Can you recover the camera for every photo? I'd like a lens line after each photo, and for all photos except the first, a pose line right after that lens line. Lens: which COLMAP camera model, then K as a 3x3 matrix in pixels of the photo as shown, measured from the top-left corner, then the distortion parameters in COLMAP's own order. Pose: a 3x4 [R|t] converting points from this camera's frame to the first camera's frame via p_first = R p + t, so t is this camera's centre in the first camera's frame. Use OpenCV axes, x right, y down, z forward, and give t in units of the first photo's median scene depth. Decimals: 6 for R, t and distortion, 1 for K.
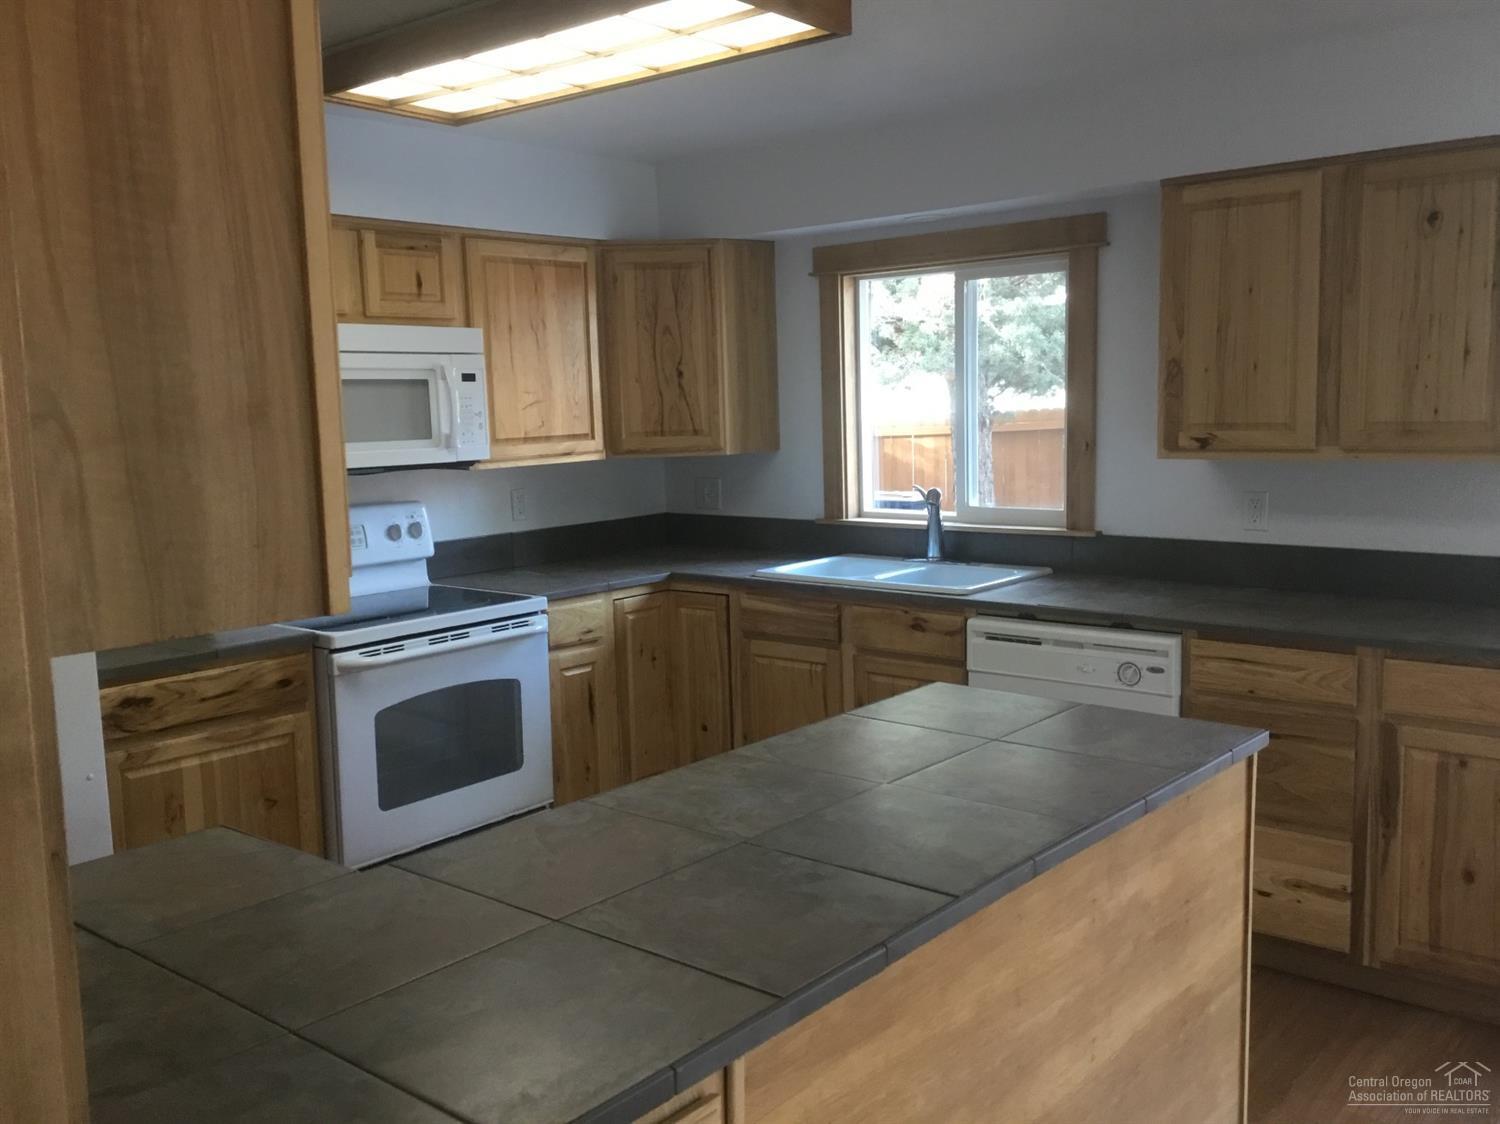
lens RADIAL K [[1341.9, 0, 750.0], [0, 1341.9, 562.0], [0, 0, 1]] dist [0.133970, -0.250142]
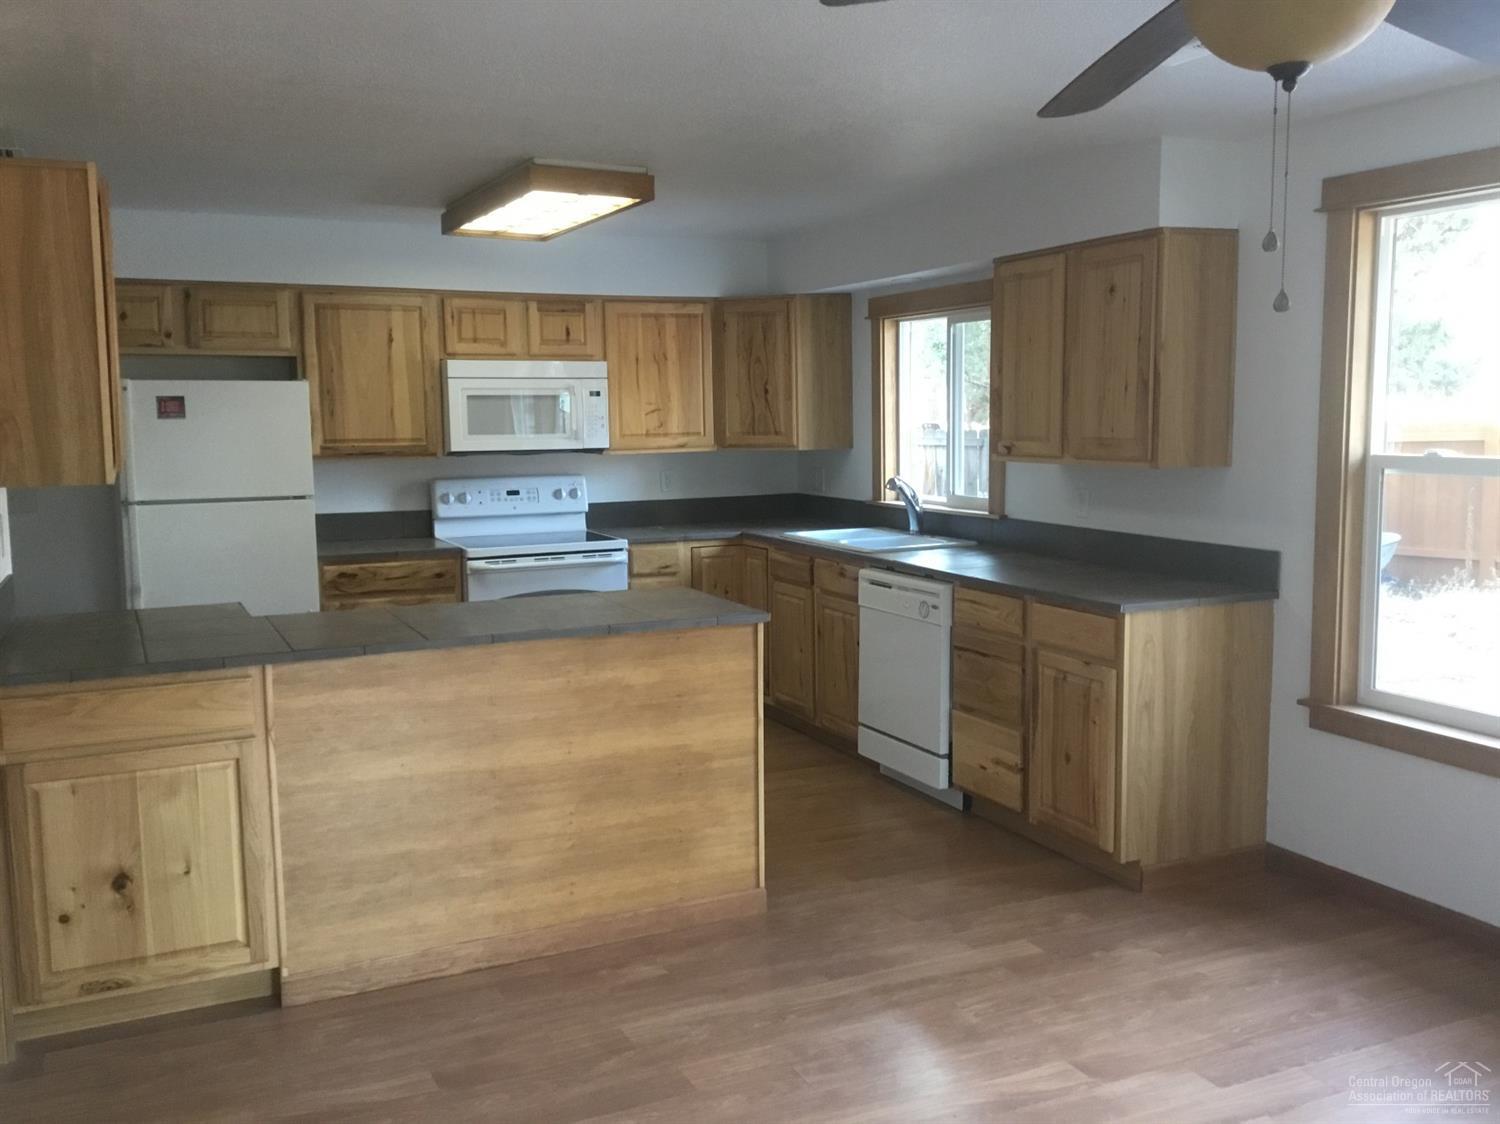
lens RADIAL K [[1341.9, 0, 750.0], [0, 1341.9, 562.0], [0, 0, 1]] dist [0.133970, -0.250142]
pose [[0.909613, 0.063141, -0.410632, 0.577372], [-0.062672, 0.997927, 0.014620, 0.019598], [0.410703, 0.012437, 0.911684, -0.308073]]
